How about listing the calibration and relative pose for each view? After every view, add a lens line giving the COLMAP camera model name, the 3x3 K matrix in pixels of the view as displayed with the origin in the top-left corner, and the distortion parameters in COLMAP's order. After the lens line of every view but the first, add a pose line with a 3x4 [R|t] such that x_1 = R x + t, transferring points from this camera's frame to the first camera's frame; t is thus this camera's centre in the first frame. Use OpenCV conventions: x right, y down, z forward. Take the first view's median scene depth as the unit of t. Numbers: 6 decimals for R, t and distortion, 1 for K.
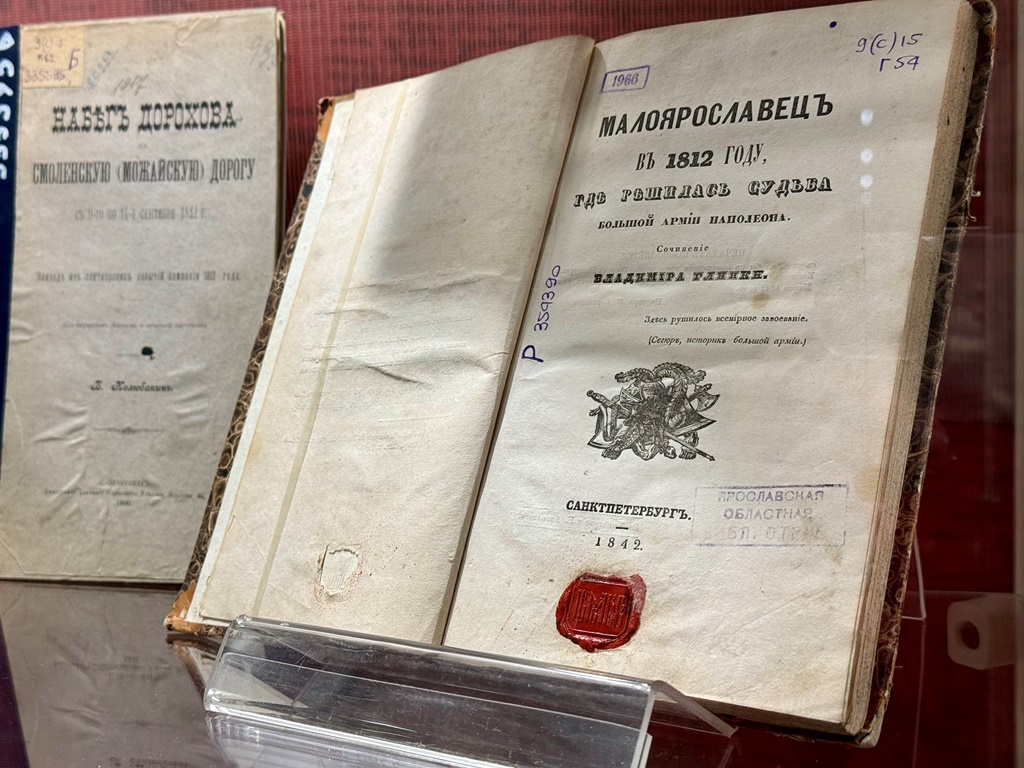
lens RADIAL K [[1465.2, 0, 513.0], [0, 1465.2, 380.3], [0, 0, 1]] dist [0.141023, 0.000000]
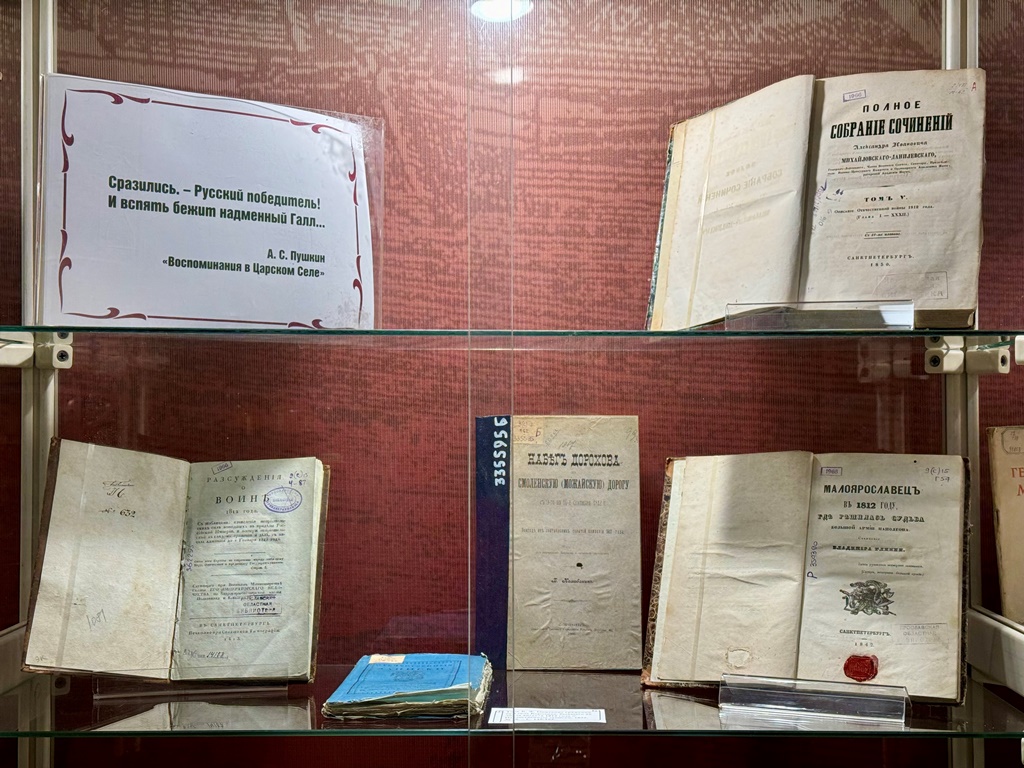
lens RADIAL K [[1465.2, 0, 510.6], [0, 1465.2, 385.9], [0, 0, 1]] dist [0.141023, 0.000000]
pose [[0.967223, 0.024677, 0.252725, -1.123125], [-0.002159, 0.996030, -0.088995, -0.112057], [-0.253918, 0.085532, 0.963437, -1.398006]]
